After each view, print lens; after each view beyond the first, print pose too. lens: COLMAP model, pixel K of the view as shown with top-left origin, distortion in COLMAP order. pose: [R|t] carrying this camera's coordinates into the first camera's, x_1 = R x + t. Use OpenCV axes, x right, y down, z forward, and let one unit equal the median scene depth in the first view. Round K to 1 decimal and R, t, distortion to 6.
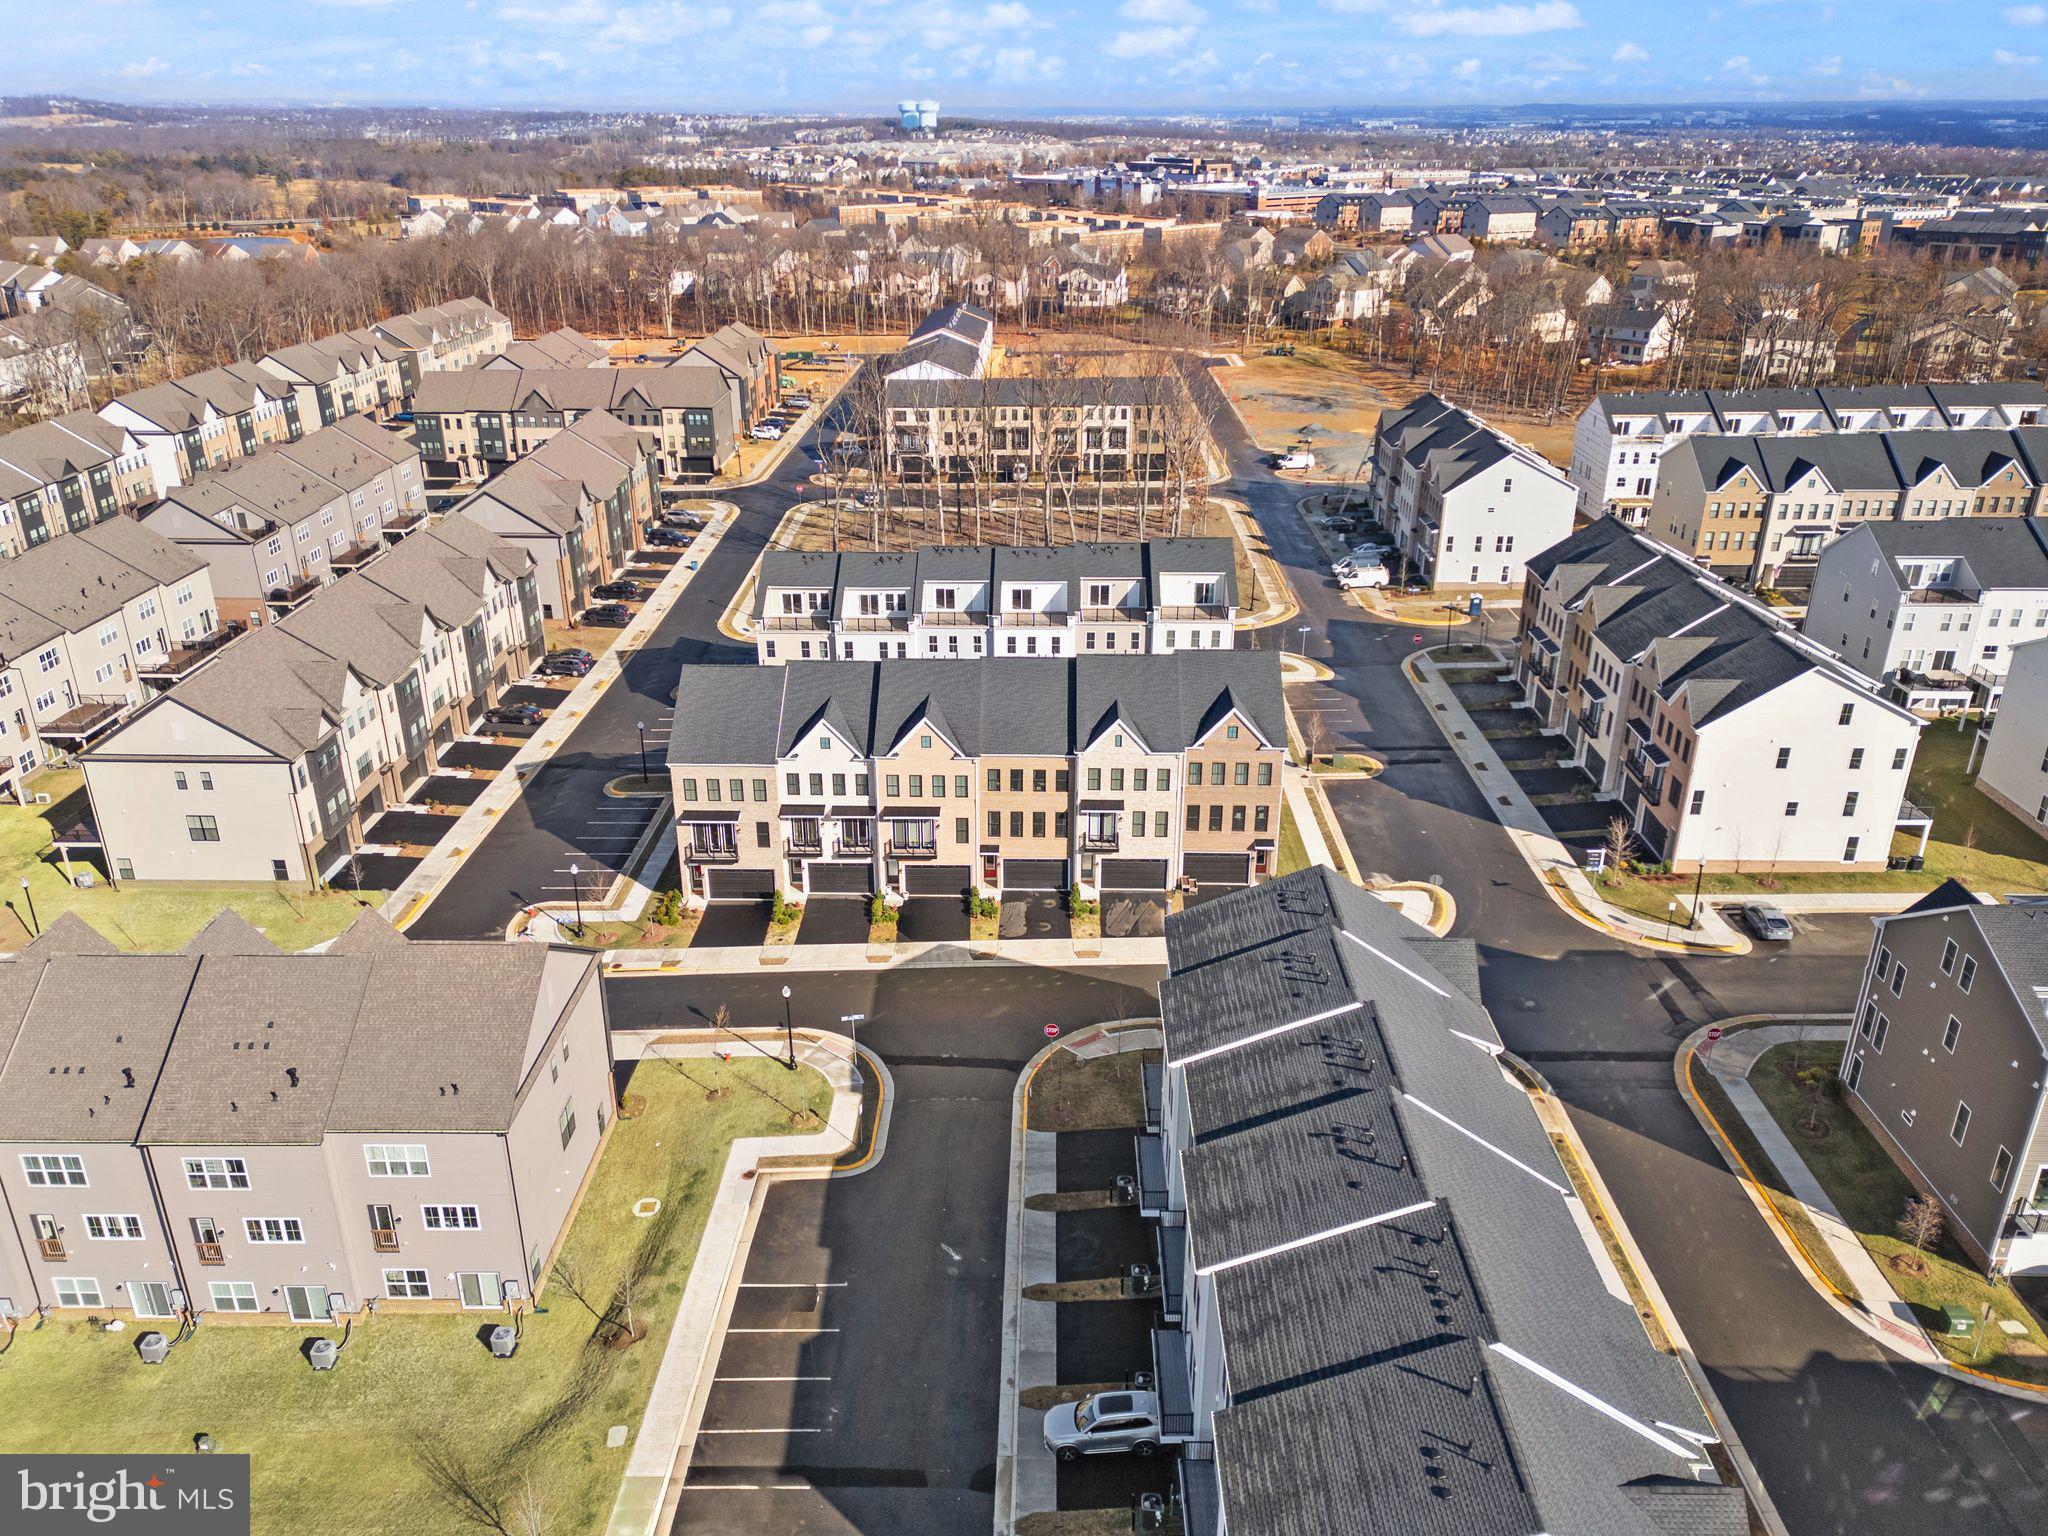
lens RADIAL K [[1519.4, 0, 1022.9], [0, 1519.4, 767.5], [0, 0, 1]] dist [0.058330, -0.024258]
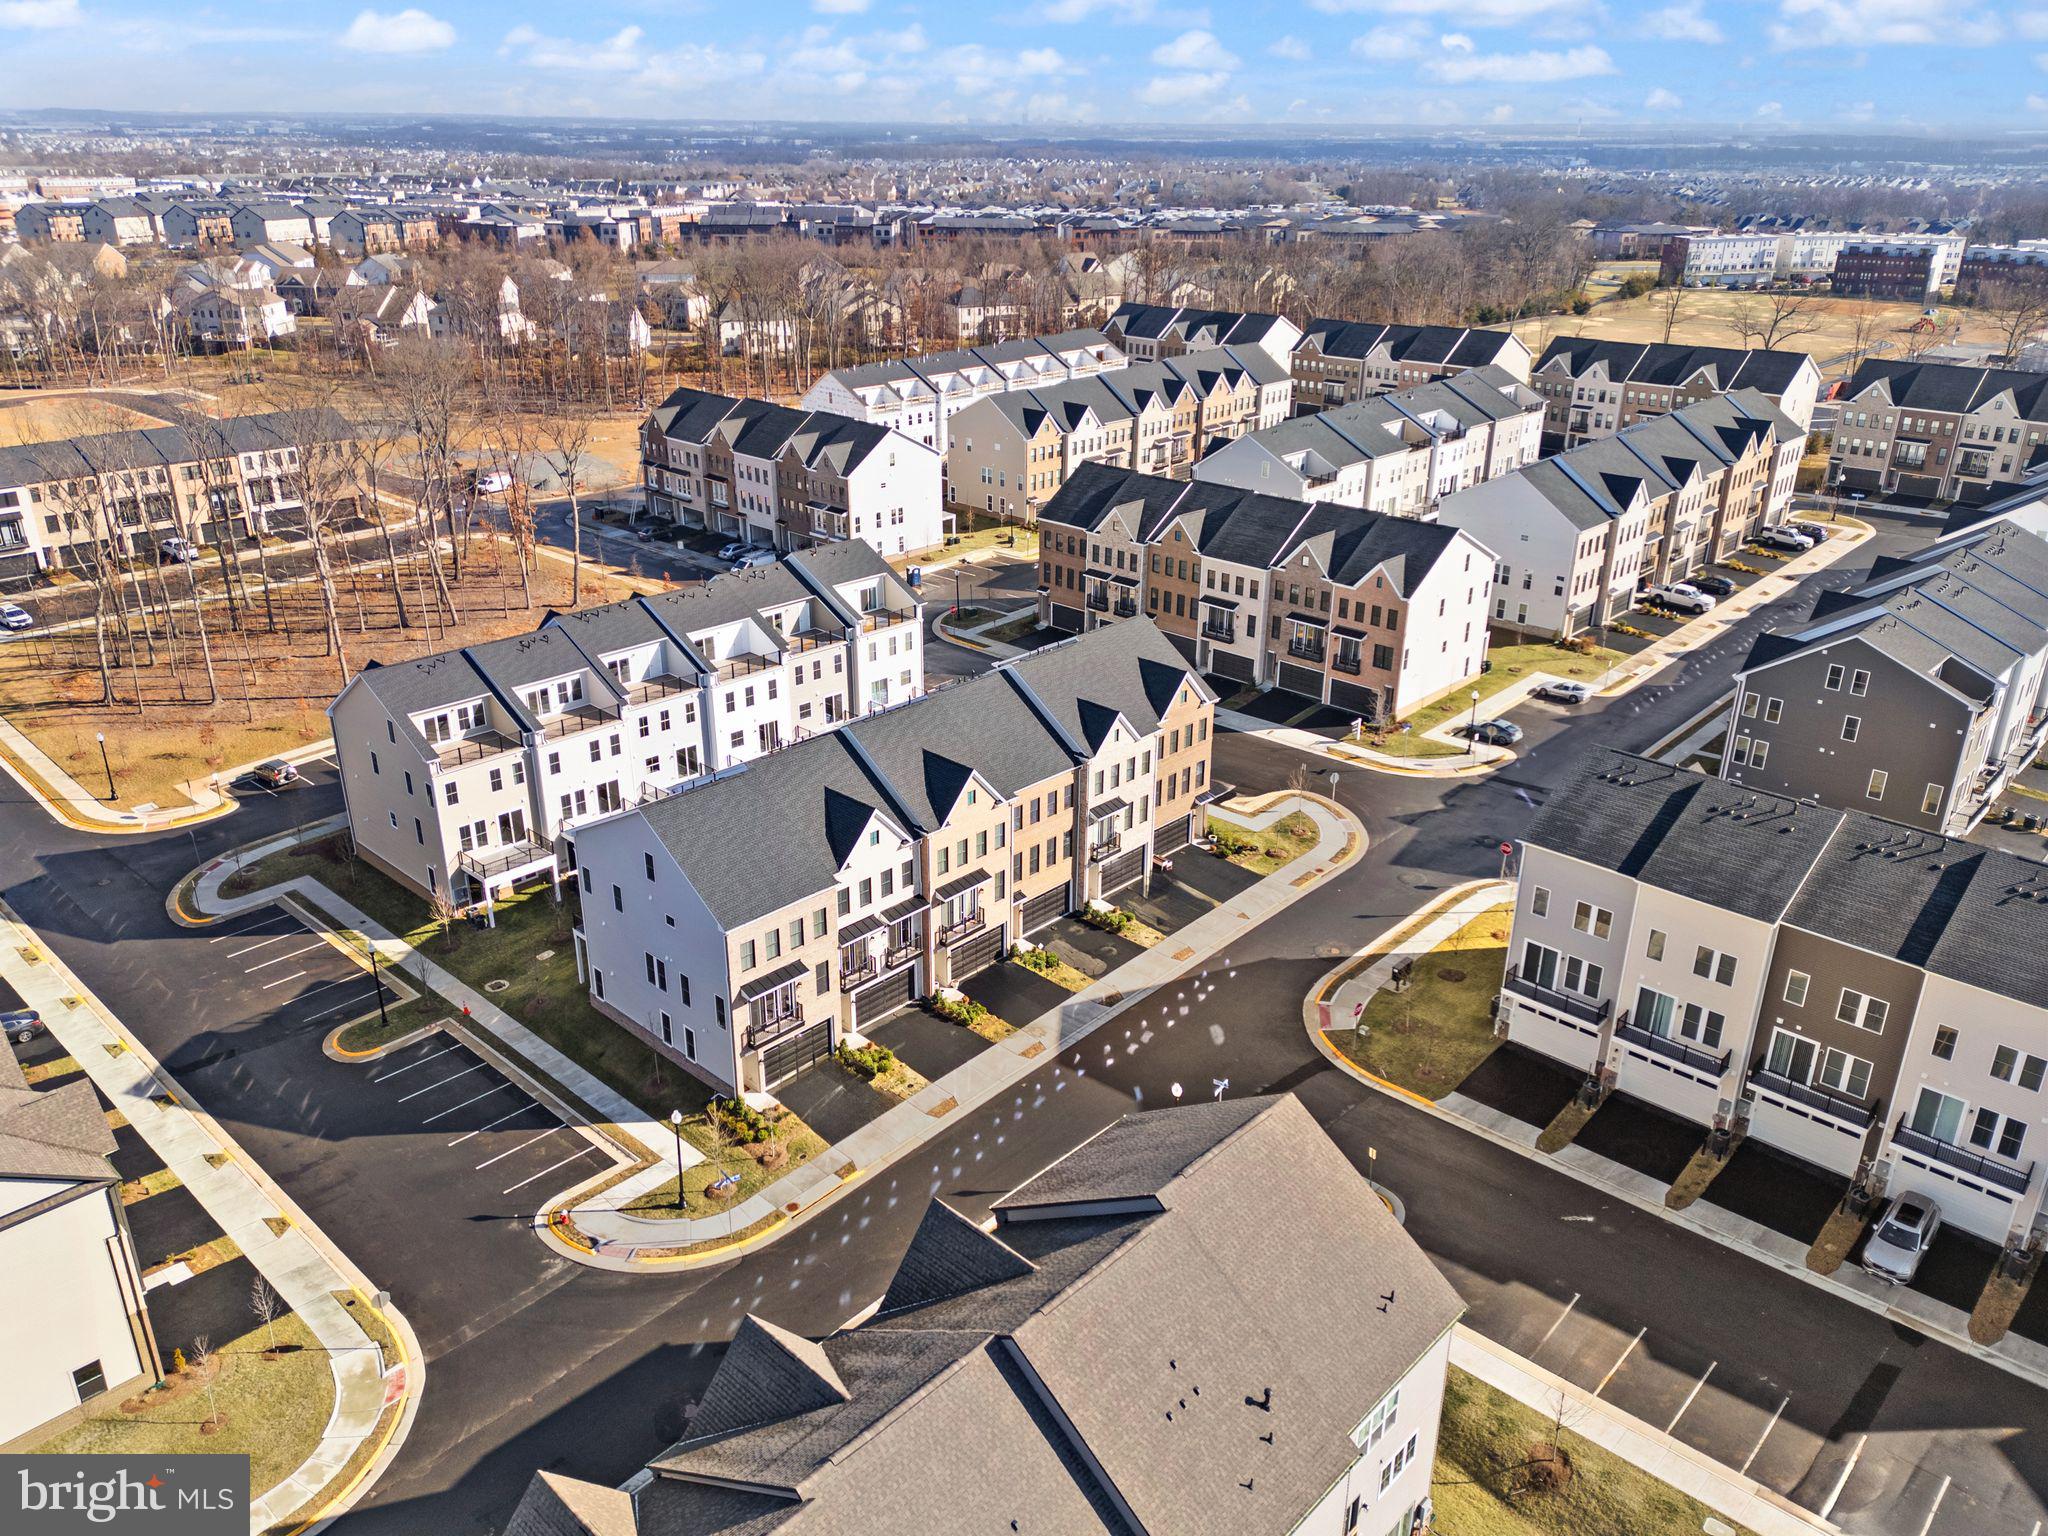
lens RADIAL K [[1519.4, 0, 1023.6], [0, 1519.4, 763.3], [0, 0, 1]] dist [0.058330, -0.024258]
pose [[0.664406, -0.280908, 0.692572, -0.616408], [0.287009, 0.951521, 0.110601, -0.118592], [-0.690066, 0.125291, 0.712820, 0.354501]]
